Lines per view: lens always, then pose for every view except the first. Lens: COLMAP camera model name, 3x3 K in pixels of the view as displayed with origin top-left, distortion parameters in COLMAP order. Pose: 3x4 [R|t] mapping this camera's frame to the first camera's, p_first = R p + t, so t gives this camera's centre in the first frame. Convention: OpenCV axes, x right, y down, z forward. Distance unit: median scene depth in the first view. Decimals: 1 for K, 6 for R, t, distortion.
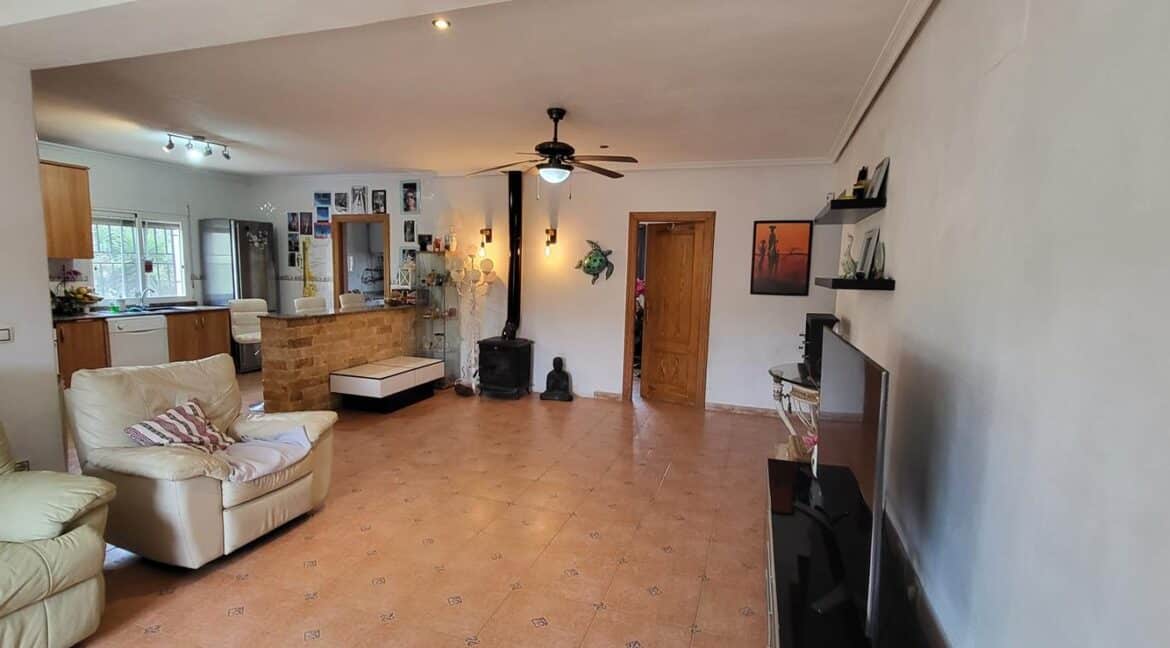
lens RADIAL K [[555.8, 0, 567.8], [0, 555.8, 332.8], [0, 0, 1]] dist [0.003310, 0.000617]
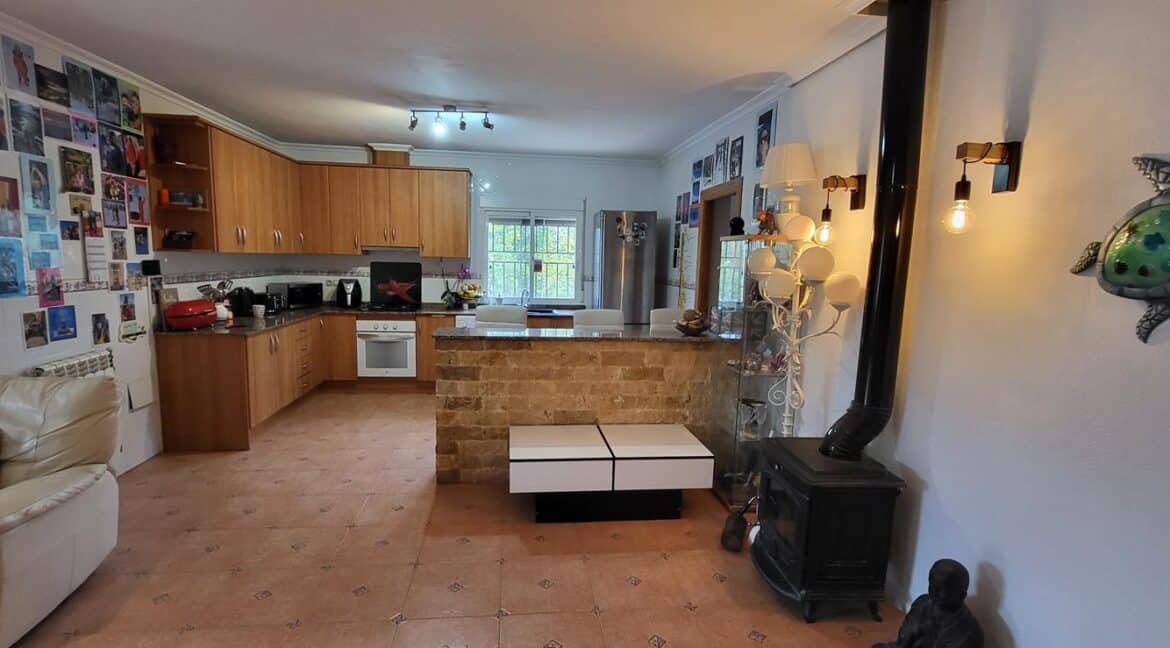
lens RADIAL K [[555.8, 0, 567.8], [0, 555.8, 332.8], [0, 0, 1]] dist [0.003310, 0.000617]
pose [[0.427473, 0.109484, -0.897374, 0.155983], [-0.121942, 0.990551, 0.062764, -0.075748], [0.895766, 0.082597, 0.436784, 0.676110]]
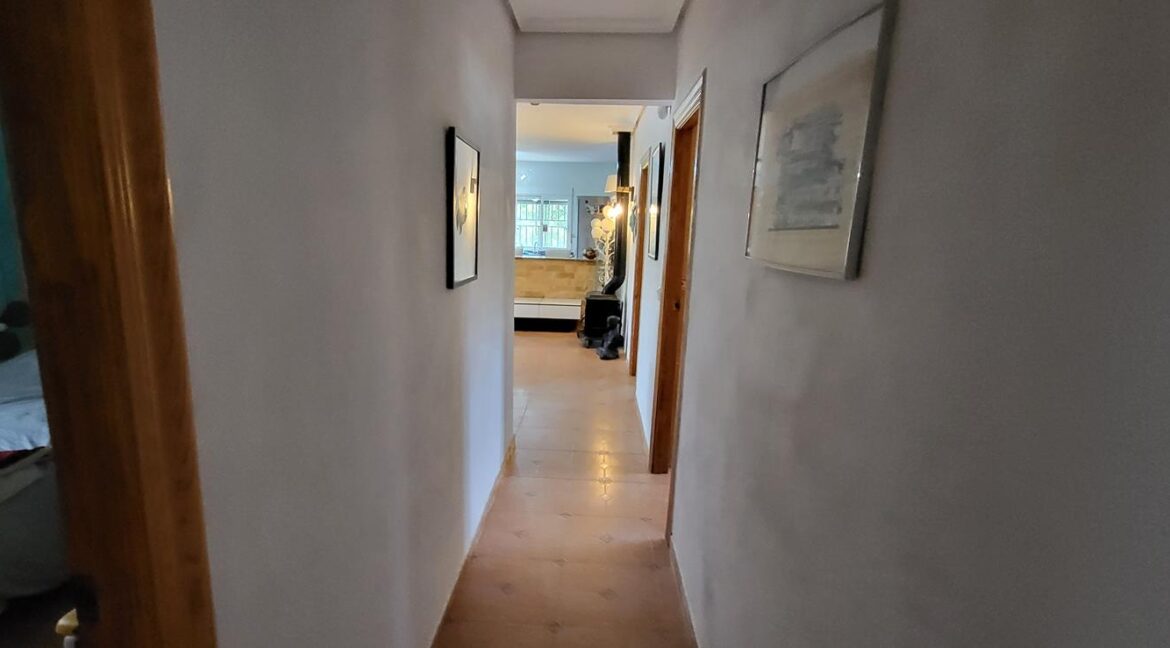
lens RADIAL K [[546.0, 0, 557.8], [0, 546.0, 326.8], [0, 0, 1]] dist [0.001167, -0.000390]
pose [[0.269757, 0.162966, -0.949038, 0.889597], [-0.136898, 0.982054, 0.129723, -0.050731], [0.953147, 0.094928, 0.287226, 0.638332]]
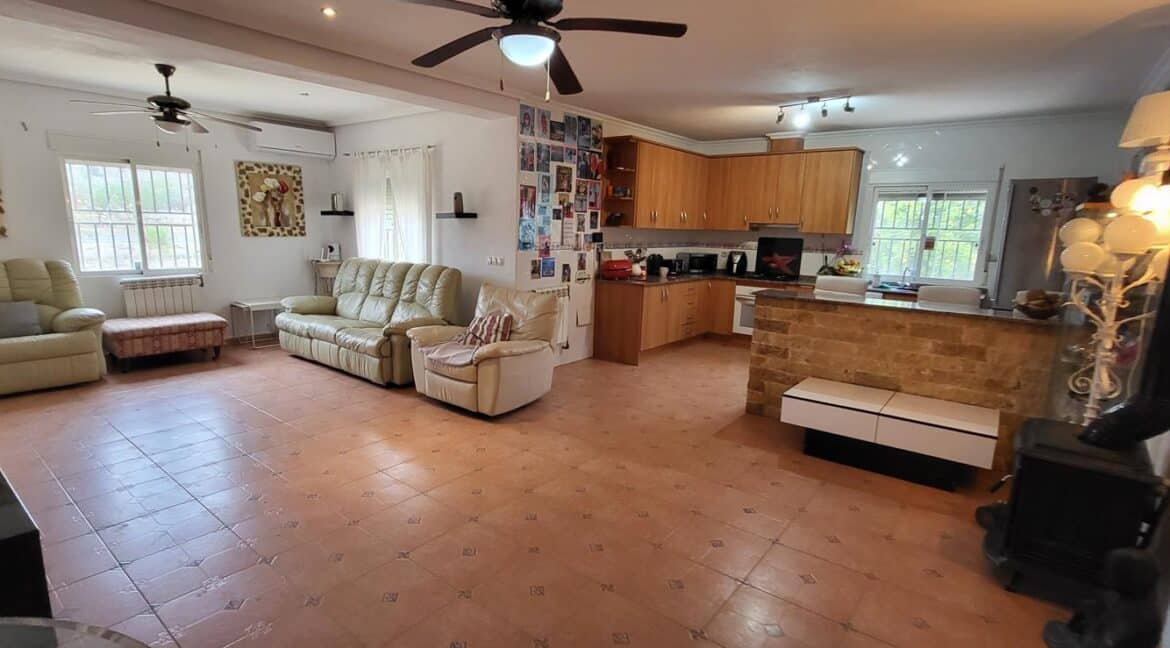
lens RADIAL K [[555.8, 0, 567.8], [0, 555.8, 332.8], [0, 0, 1]] dist [0.003310, 0.000617]
pose [[-0.333427, 0.145494, -0.931482, 0.333481], [-0.146752, 0.967967, 0.203724, -0.080897], [0.931284, 0.204624, -0.301395, 0.801690]]
